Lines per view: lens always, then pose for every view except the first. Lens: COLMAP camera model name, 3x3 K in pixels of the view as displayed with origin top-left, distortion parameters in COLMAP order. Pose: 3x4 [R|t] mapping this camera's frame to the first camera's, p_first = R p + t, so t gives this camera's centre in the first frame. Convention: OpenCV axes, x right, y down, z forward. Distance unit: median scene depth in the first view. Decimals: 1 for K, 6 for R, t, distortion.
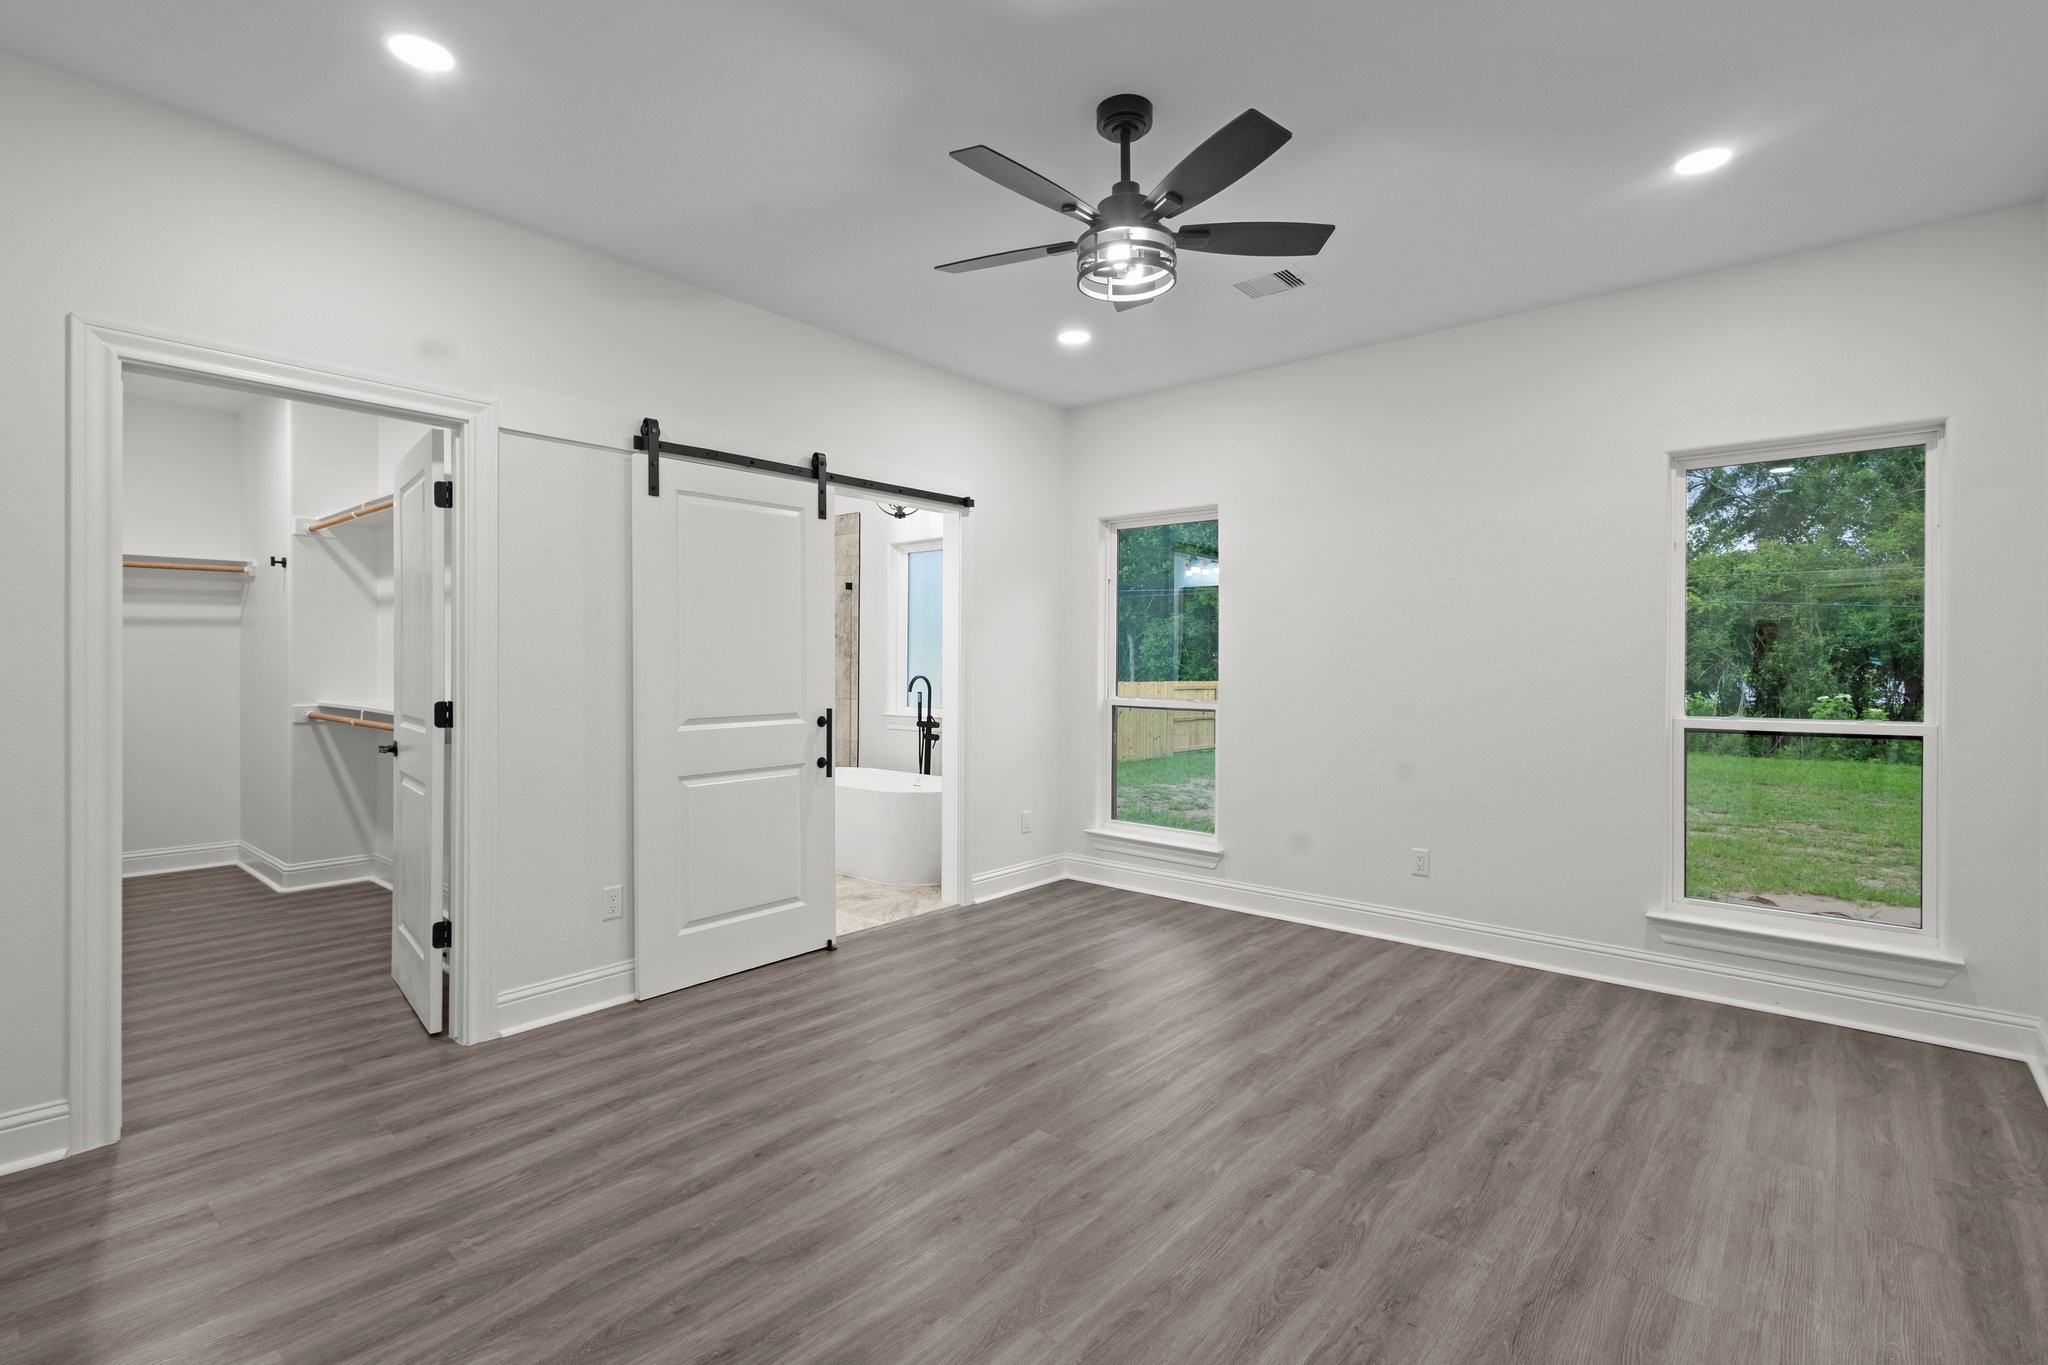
lens RADIAL K [[957.6, 0, 1032.6], [0, 957.6, 680.3], [0, 0, 1]] dist [0.005547, -0.001625]
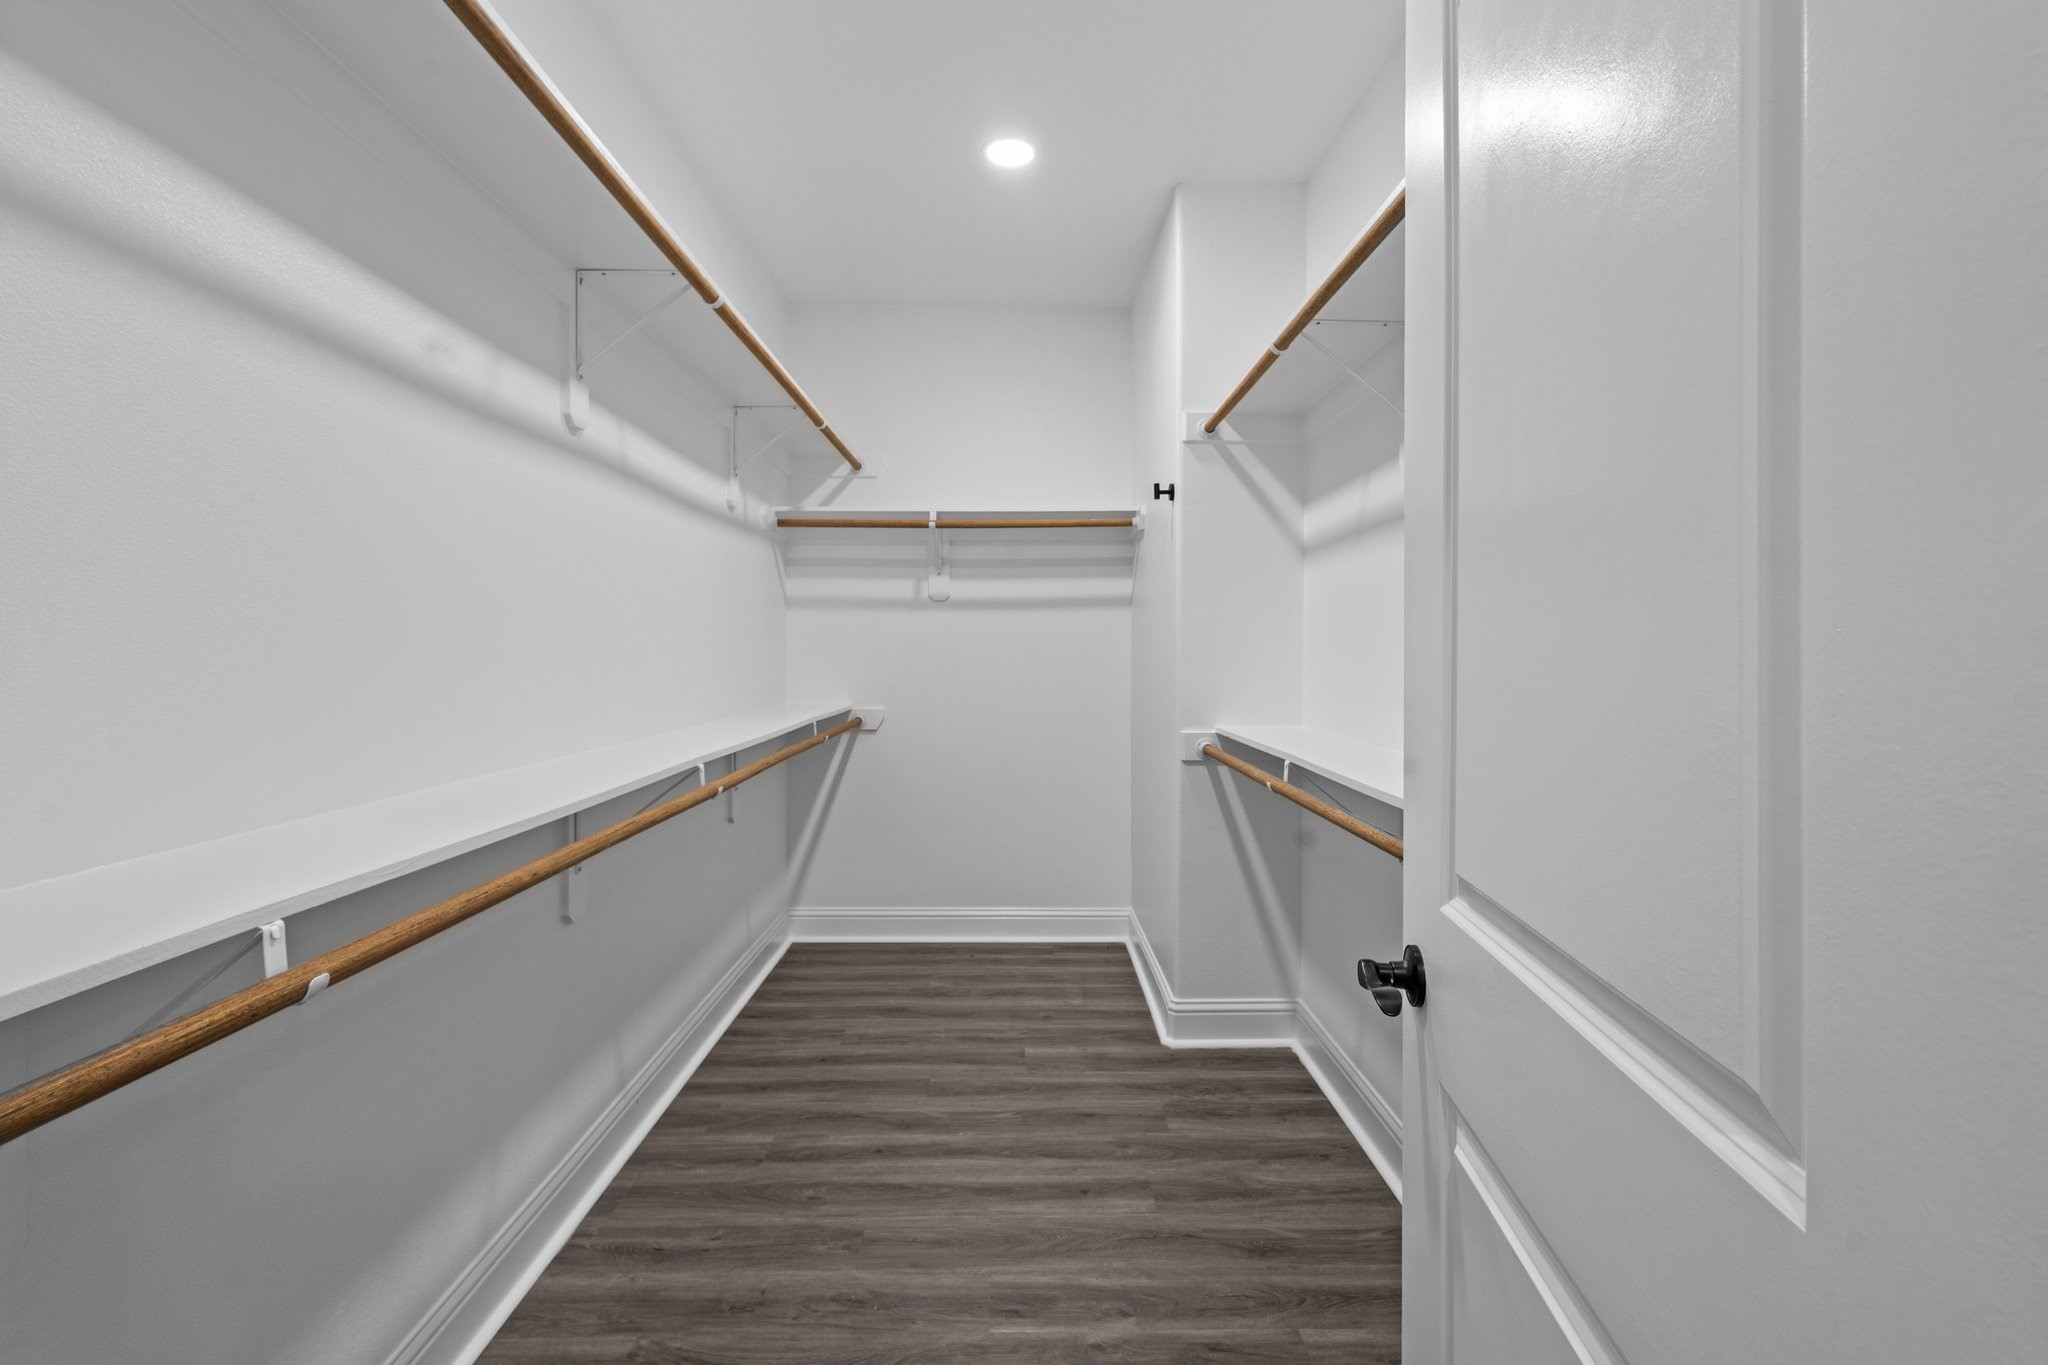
lens RADIAL K [[957.6, 0, 1026.6], [0, 957.6, 675.0], [0, 0, 1]] dist [0.005547, -0.001625]
pose [[0.659556, 0.009286, -0.751598, -0.389685], [-0.001648, 0.999939, 0.010908, -0.015092], [0.751653, -0.005956, 0.659531, 0.538274]]
